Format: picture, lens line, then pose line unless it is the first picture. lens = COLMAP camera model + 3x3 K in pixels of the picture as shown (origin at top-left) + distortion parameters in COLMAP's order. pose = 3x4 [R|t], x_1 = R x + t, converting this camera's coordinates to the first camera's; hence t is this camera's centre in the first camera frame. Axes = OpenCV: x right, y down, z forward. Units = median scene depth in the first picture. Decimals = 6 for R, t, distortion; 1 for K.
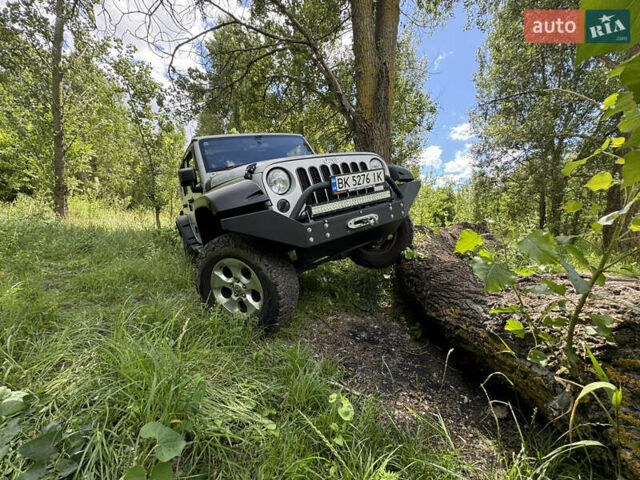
lens RADIAL K [[257.7, 0, 321.1], [0, 257.7, 240.3], [0, 0, 1]] dist [-0.001908, 0.000177]
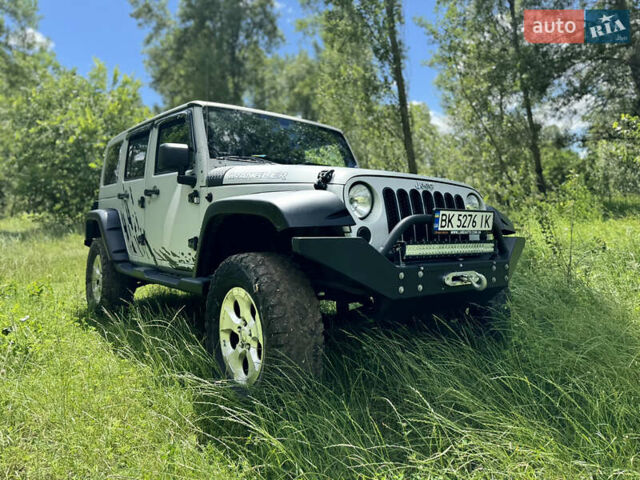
lens RADIAL K [[458.1, 0, 319.2], [0, 458.1, 245.4], [0, 0, 1]] dist [0.047573, -0.049288]
pose [[0.975383, 0.197081, 0.098933, -0.336856], [-0.183066, 0.973788, -0.134997, 0.074544], [-0.122945, 0.113562, 0.985895, -0.191806]]
